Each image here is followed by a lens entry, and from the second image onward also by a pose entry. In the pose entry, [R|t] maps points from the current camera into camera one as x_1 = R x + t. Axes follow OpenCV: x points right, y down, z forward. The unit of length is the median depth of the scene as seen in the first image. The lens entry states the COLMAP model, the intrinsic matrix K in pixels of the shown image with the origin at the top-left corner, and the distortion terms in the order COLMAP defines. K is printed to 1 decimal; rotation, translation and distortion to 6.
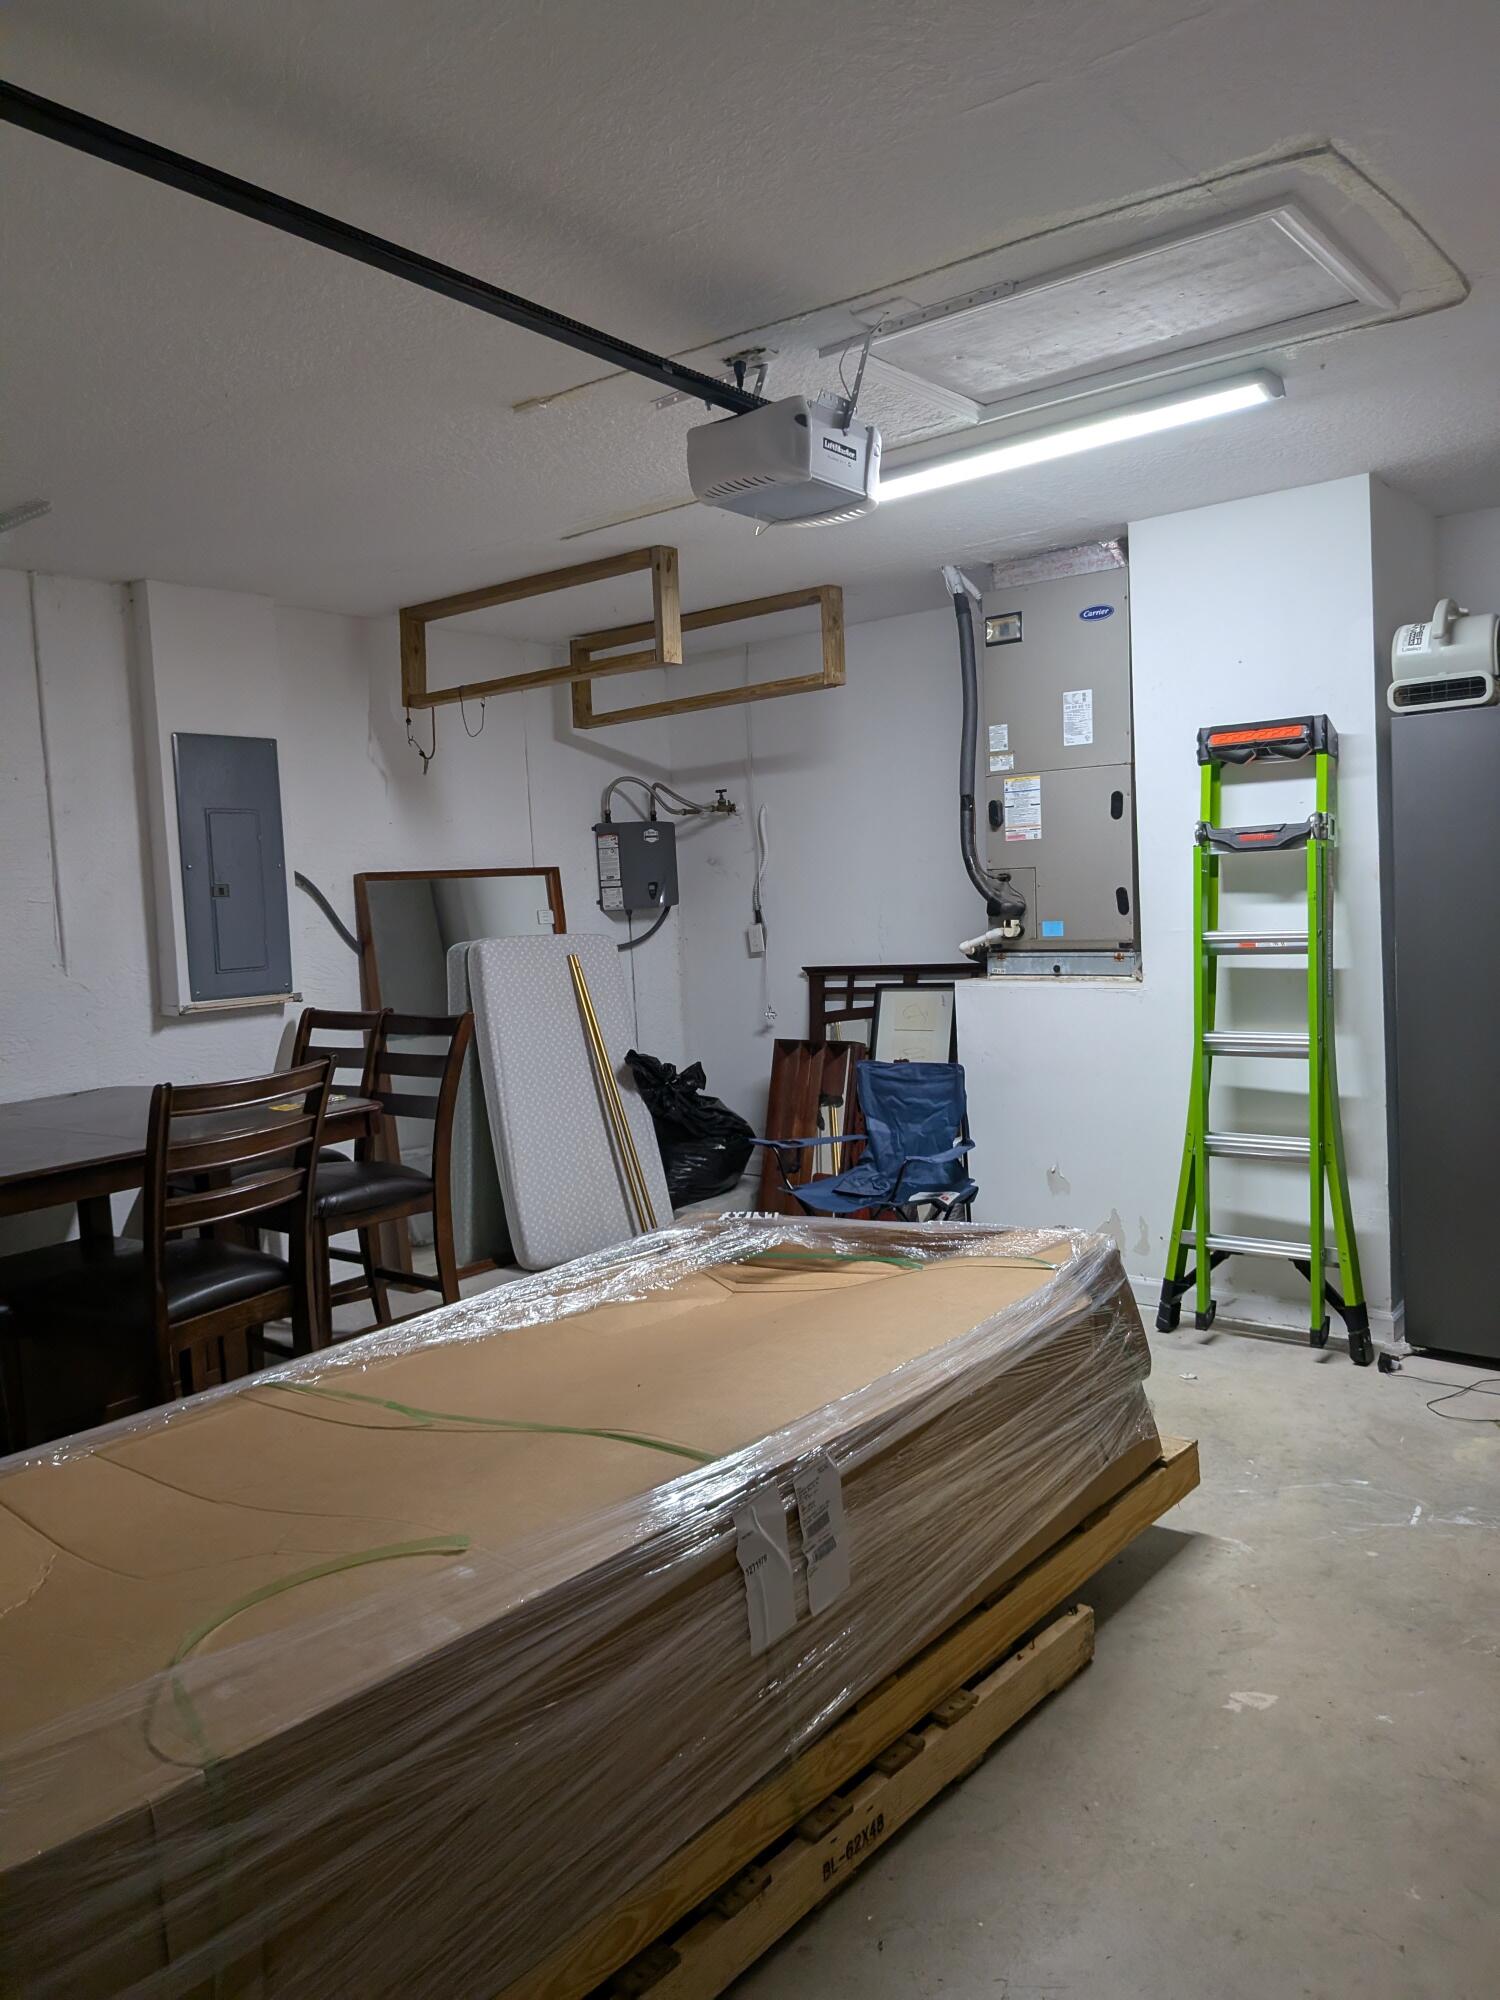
lens RADIAL K [[1457.9, 0, 750.0], [0, 1457.9, 1000.0], [0, 0, 1]] dist [0.033890, -0.081961]
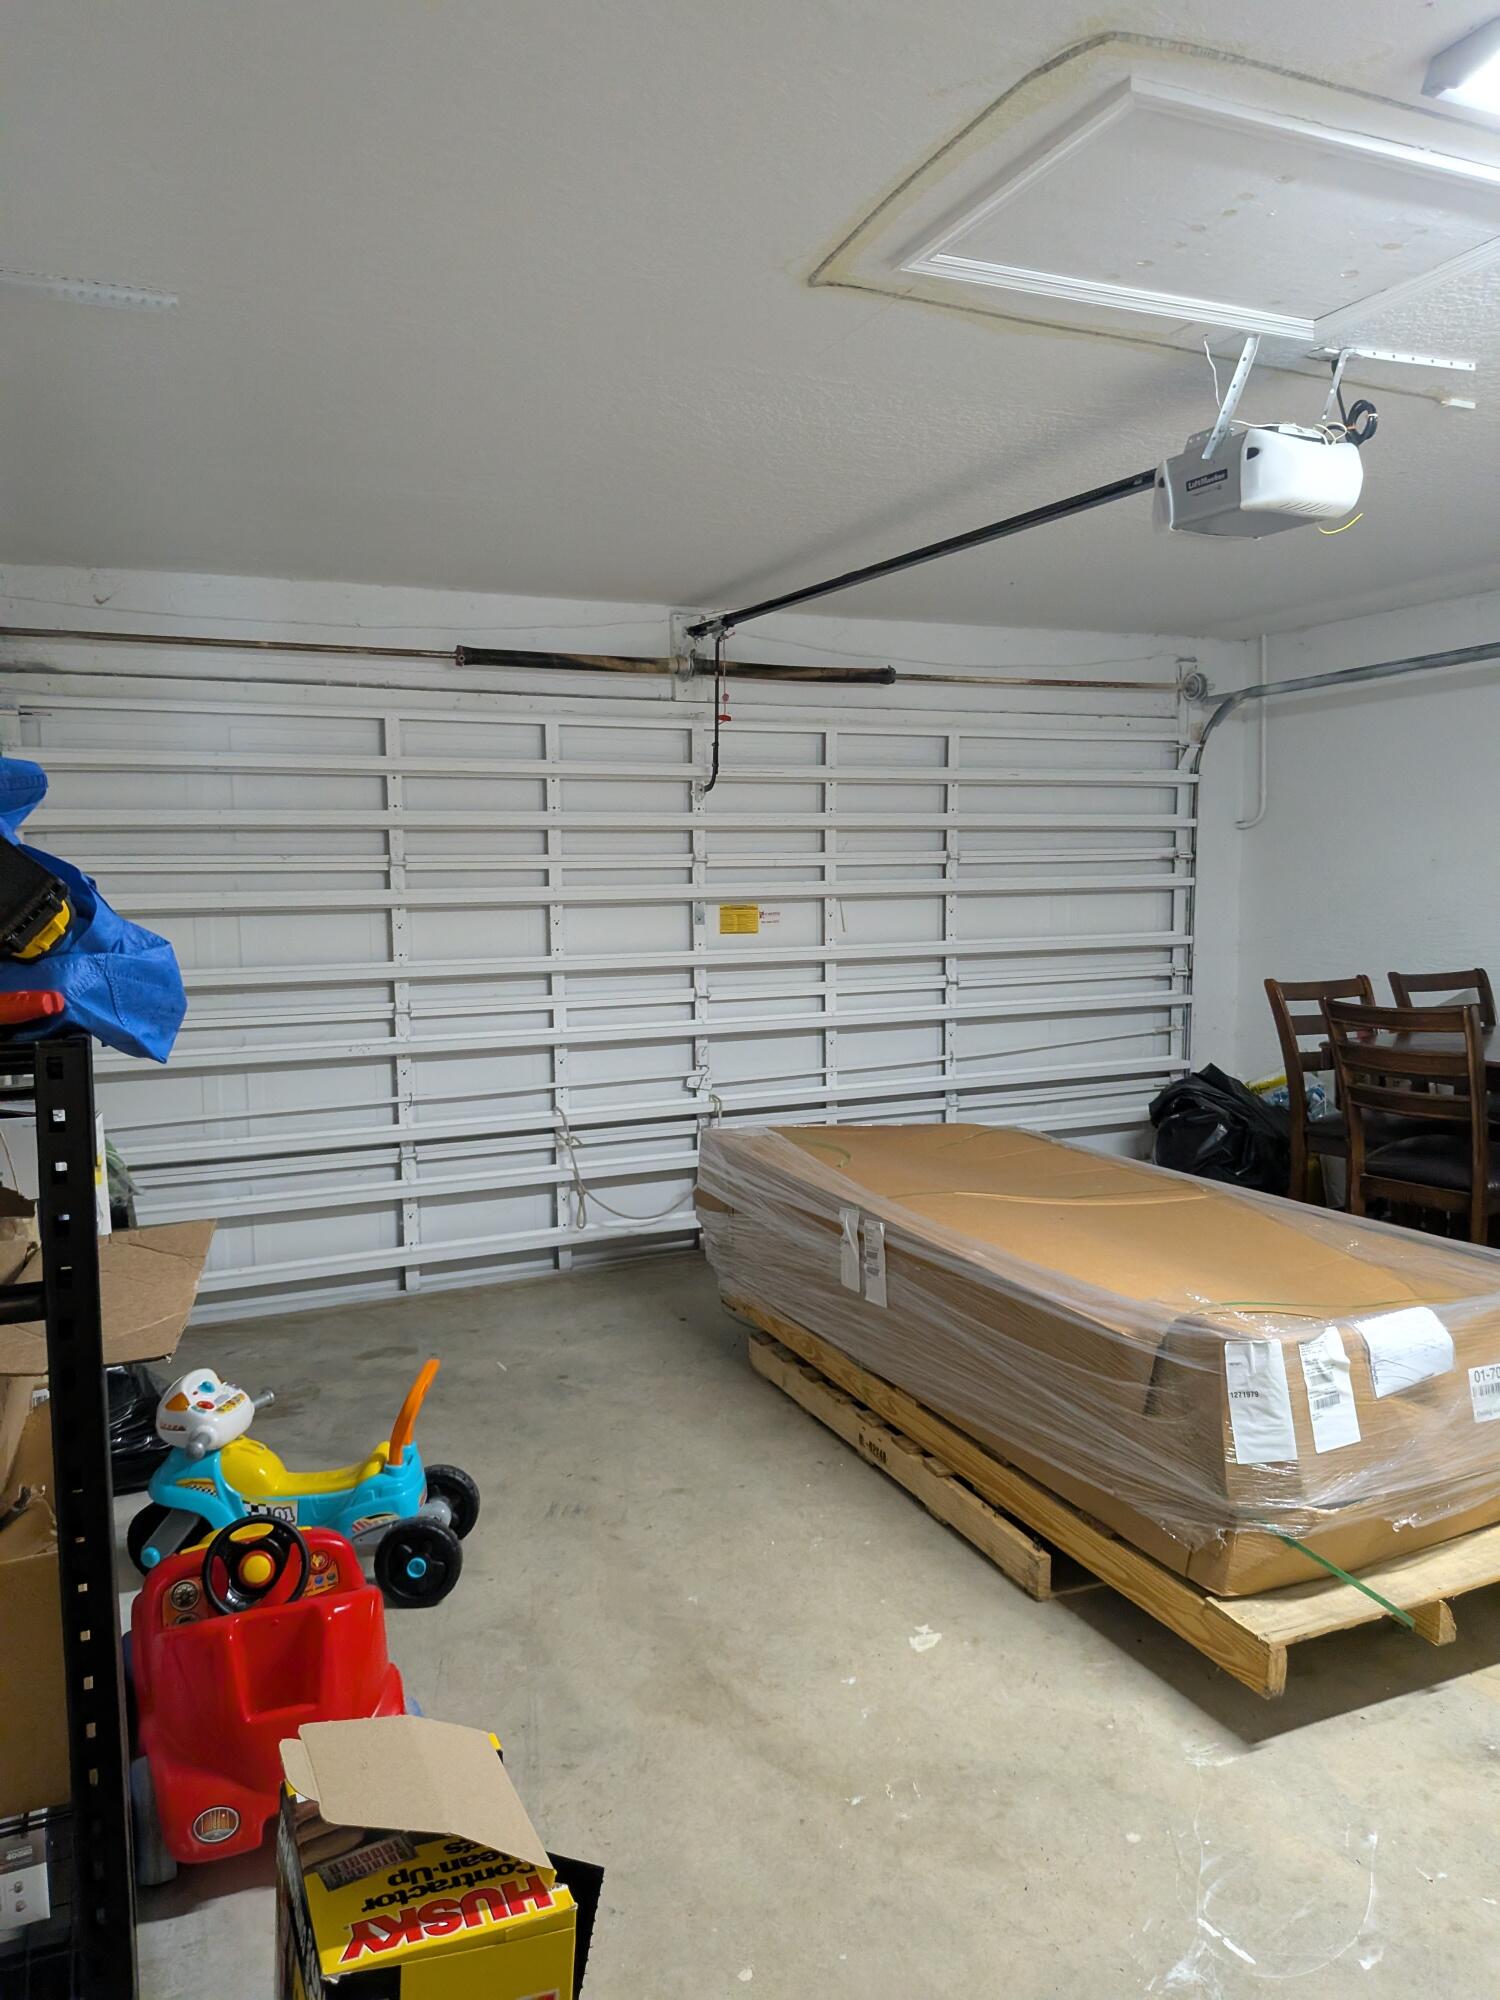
lens RADIAL K [[1457.9, 0, 750.0], [0, 1457.9, 1000.0], [0, 0, 1]] dist [0.033890, -0.081961]
pose [[-0.454927, 0.143445, -0.878900, 1.353368], [-0.030871, 0.983808, 0.176546, -0.211896], [0.889994, 0.107448, -0.443132, 1.346623]]
